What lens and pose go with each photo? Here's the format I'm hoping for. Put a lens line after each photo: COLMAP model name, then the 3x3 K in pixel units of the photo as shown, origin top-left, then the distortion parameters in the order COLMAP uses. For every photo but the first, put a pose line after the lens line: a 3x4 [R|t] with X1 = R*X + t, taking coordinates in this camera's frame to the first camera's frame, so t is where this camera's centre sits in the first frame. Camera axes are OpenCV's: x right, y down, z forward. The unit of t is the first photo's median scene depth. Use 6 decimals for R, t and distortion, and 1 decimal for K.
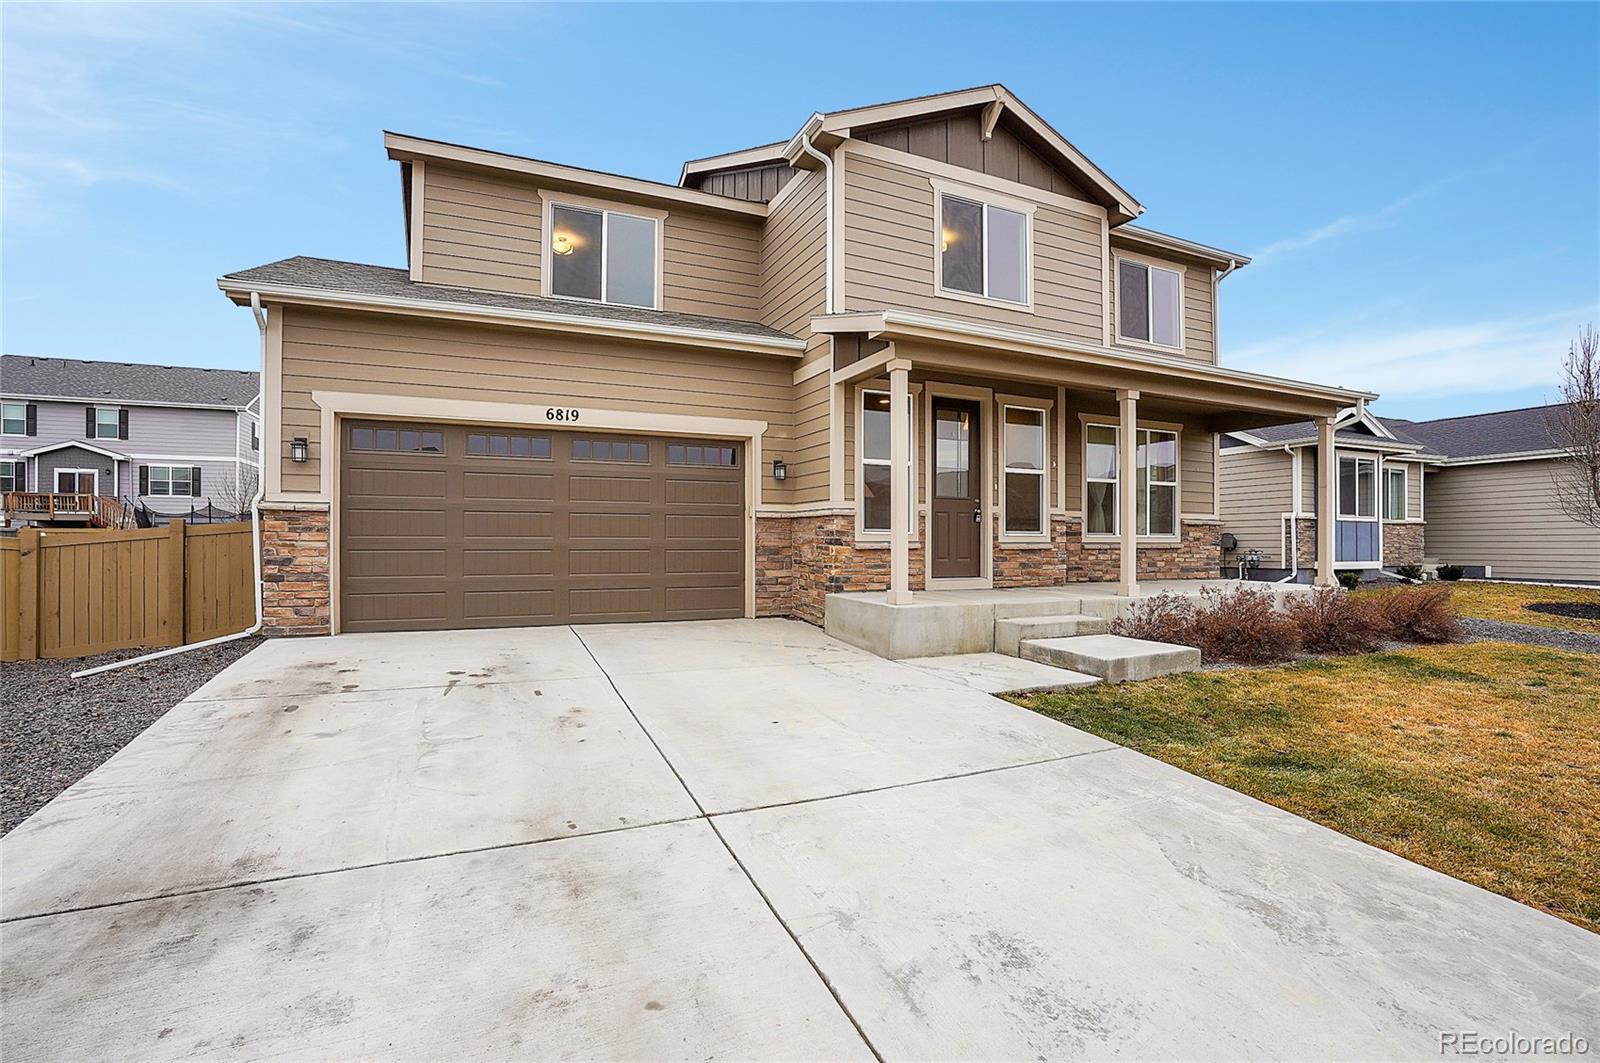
lens RADIAL K [[743.8, 0, 800.0], [0, 743.8, 533.7], [0, 0, 1]] dist [-0.065472, 0.026724]
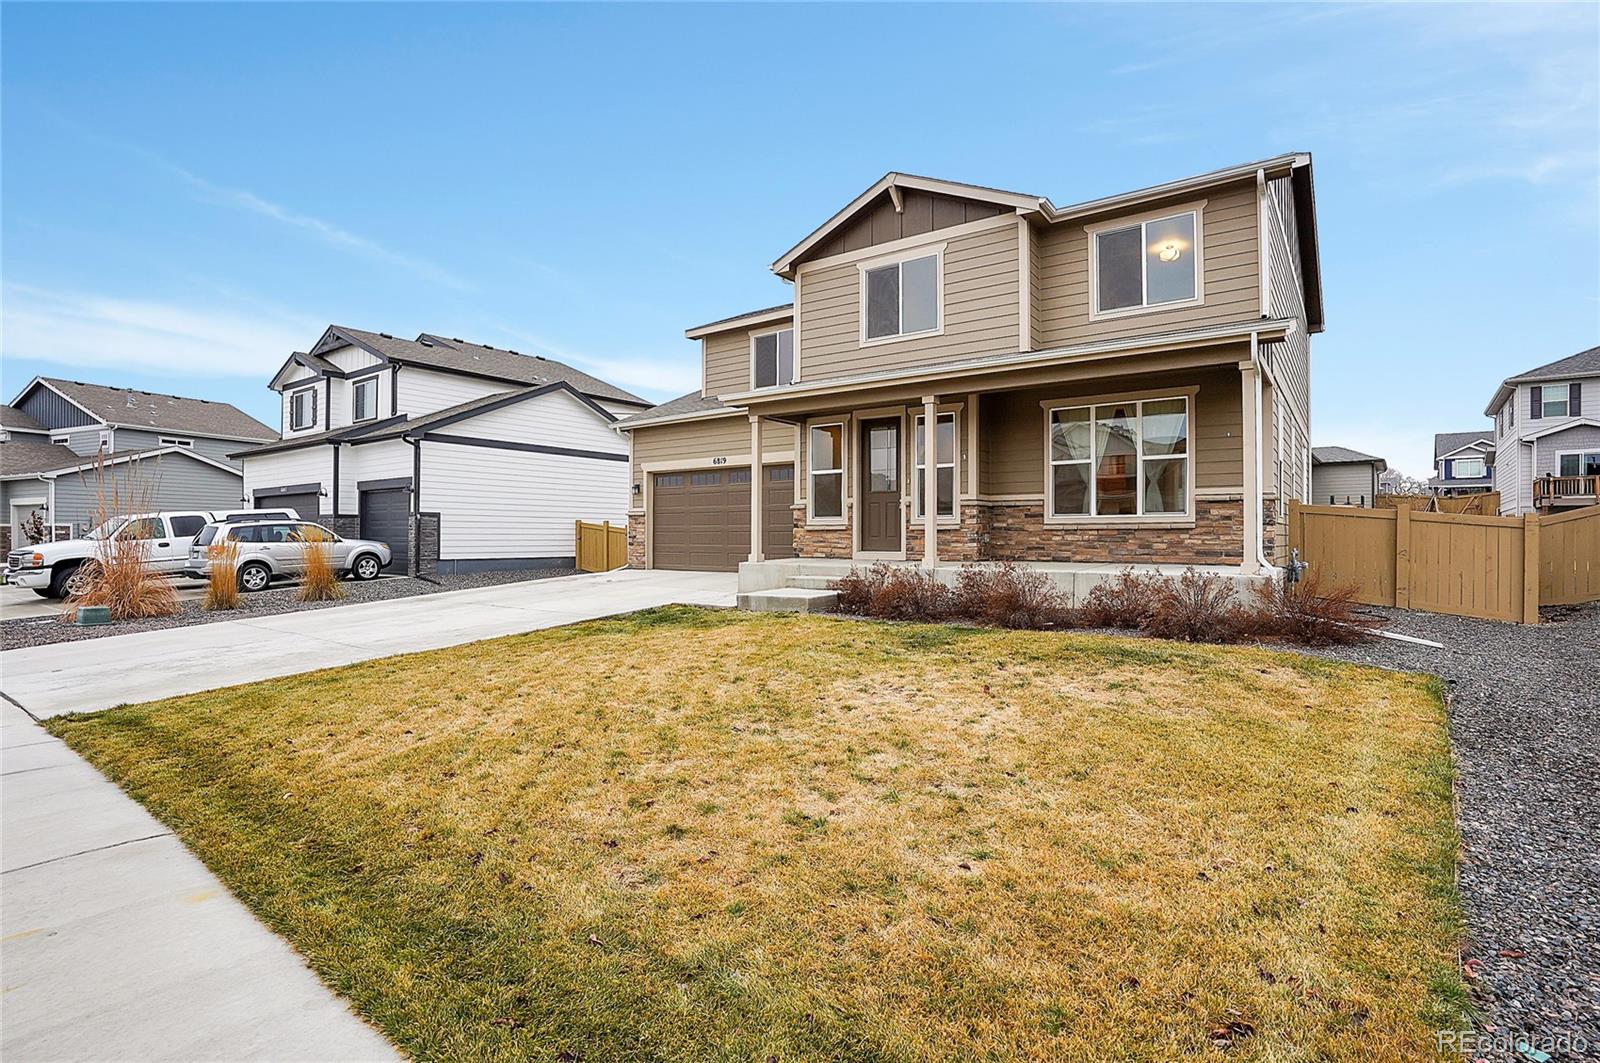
lens RADIAL K [[743.8, 0, 800.0], [0, 743.8, 533.7], [0, 0, 1]] dist [-0.065472, 0.026724]
pose [[0.496900, -0.003261, -0.867801, 1.291091], [0.013032, 0.999908, 0.003704, 0.020429], [0.867710, -0.013150, 0.496897, 0.195140]]
